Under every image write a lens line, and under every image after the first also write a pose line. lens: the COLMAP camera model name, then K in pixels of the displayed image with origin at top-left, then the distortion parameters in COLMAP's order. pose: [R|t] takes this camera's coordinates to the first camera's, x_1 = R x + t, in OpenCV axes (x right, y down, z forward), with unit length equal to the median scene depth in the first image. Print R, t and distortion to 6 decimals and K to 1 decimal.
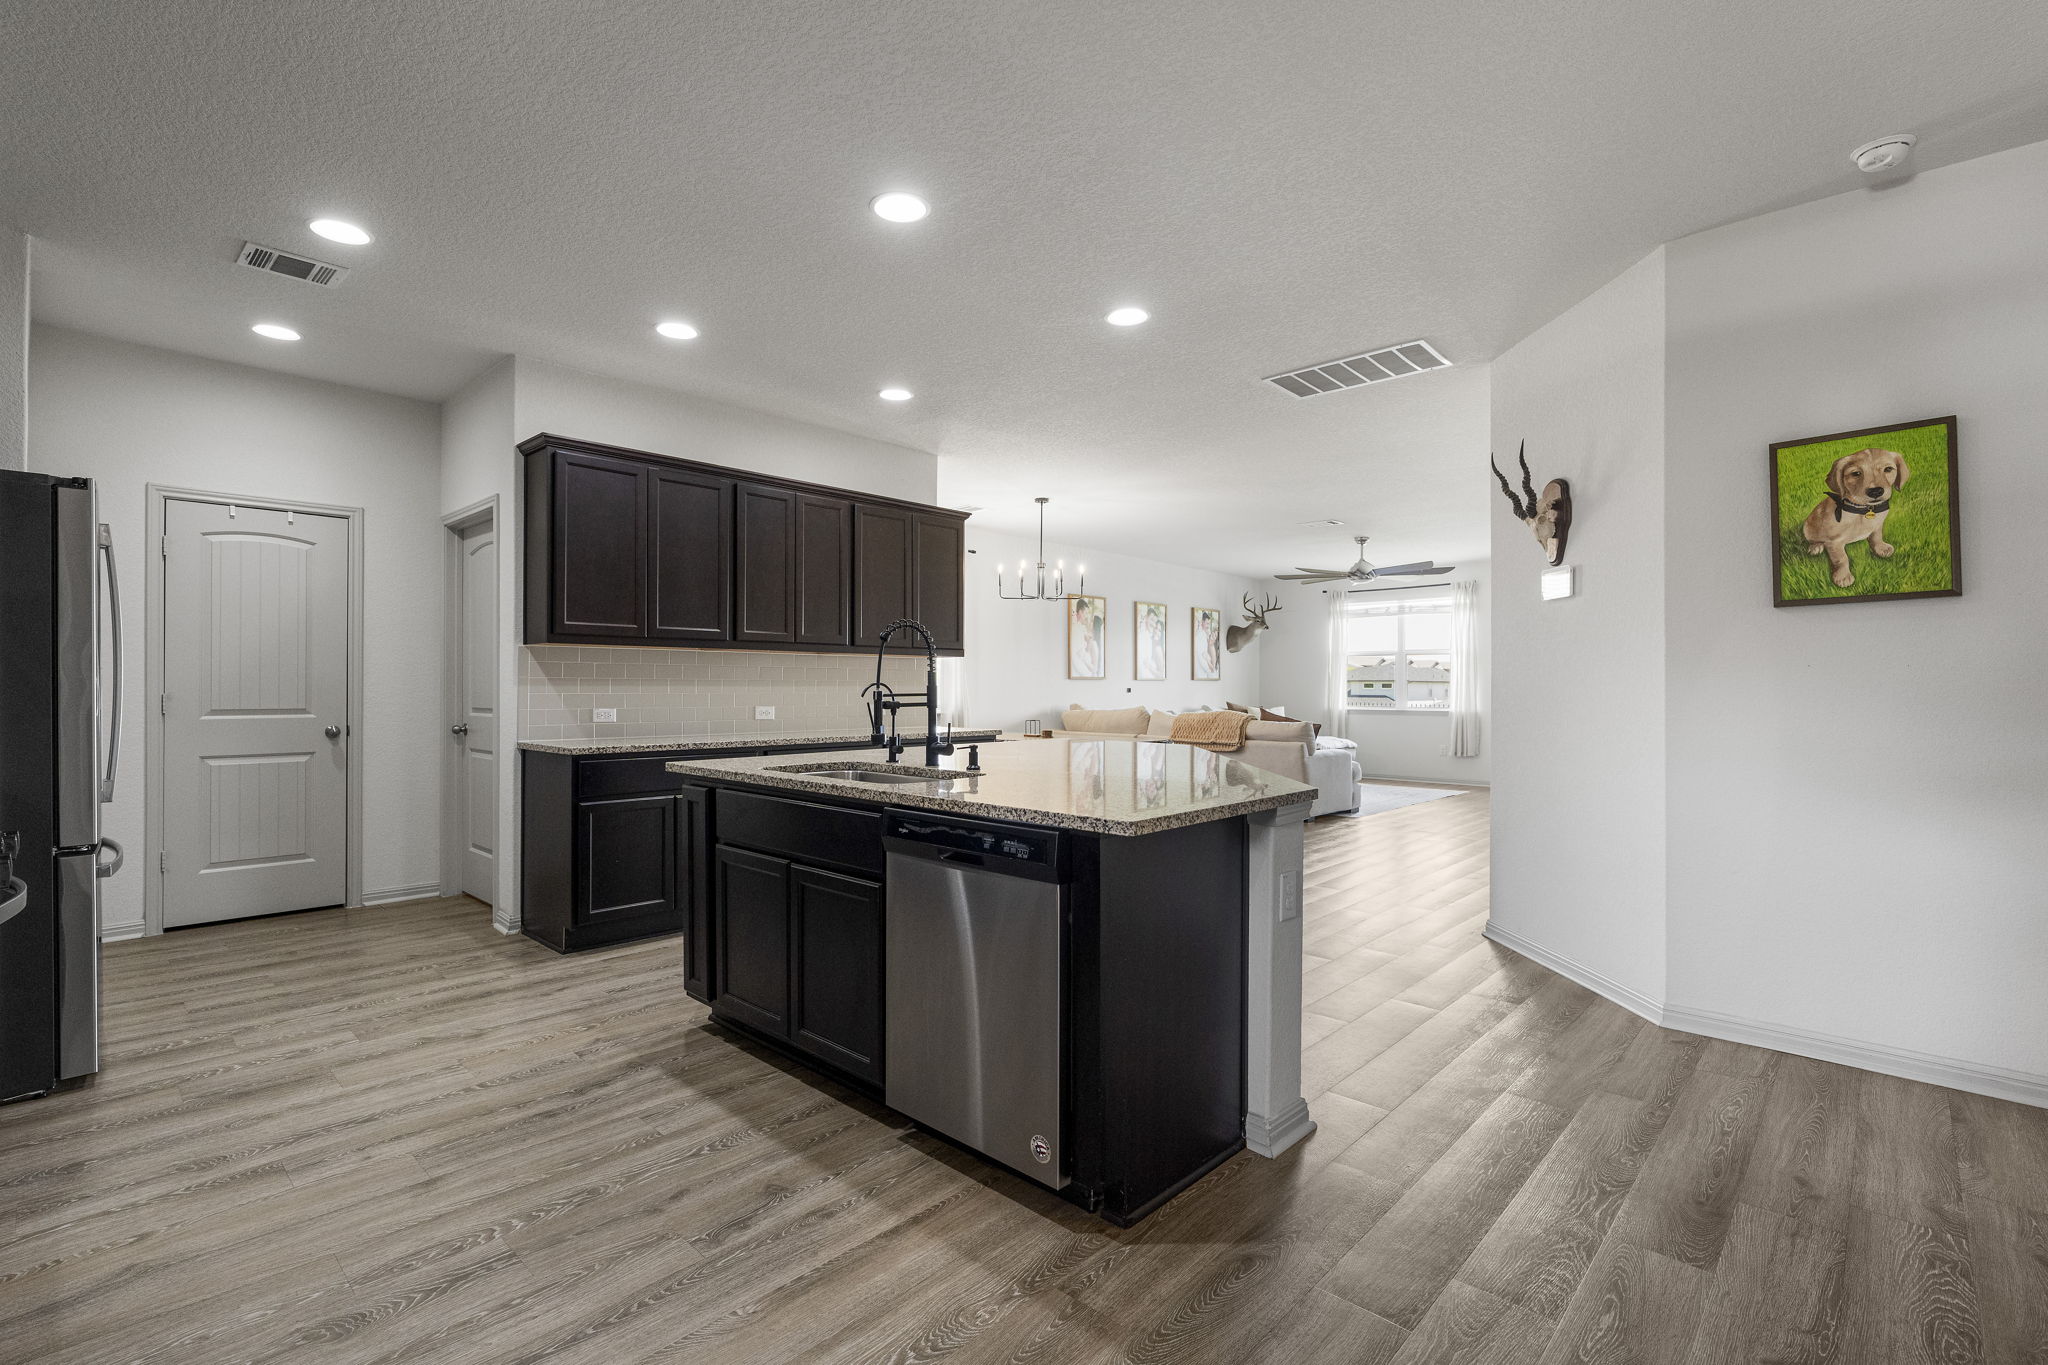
lens RADIAL K [[929.0, 0, 1027.5], [0, 929.0, 688.0], [0, 0, 1]] dist [-0.001952, 0.001117]
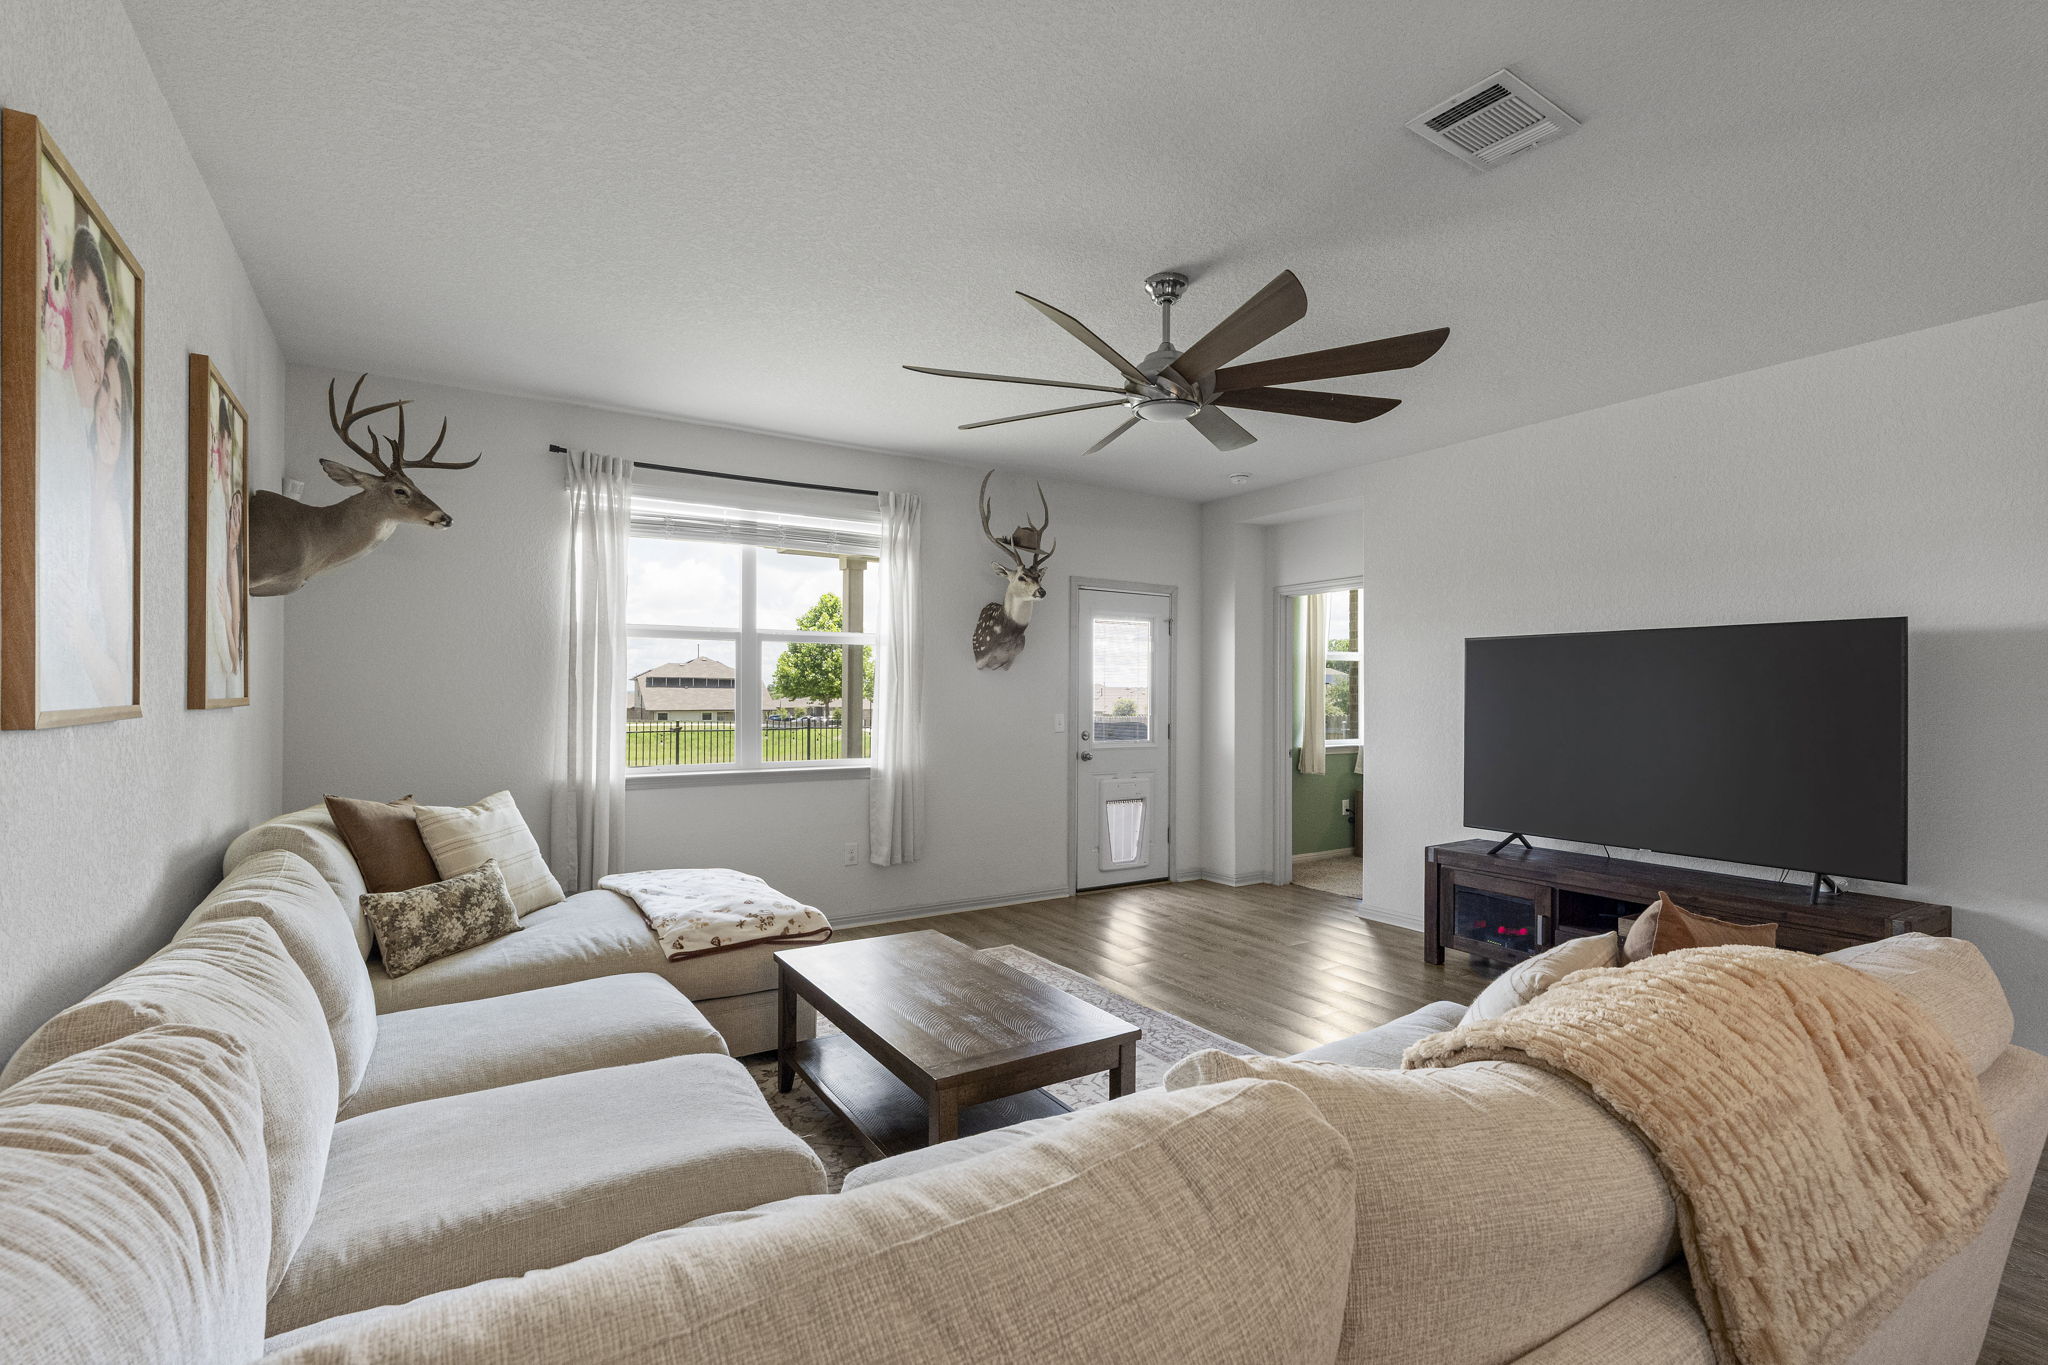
lens RADIAL K [[921.6, 0, 1027.3], [0, 921.6, 688.3], [0, 0, 1]] dist [-0.001462, -0.000050]
pose [[0.246203, 0.001892, 0.969216, 0.079468], [-0.005095, 0.999987, -0.000658, -0.041861], [-0.969205, -0.004776, 0.246210, 2.284364]]
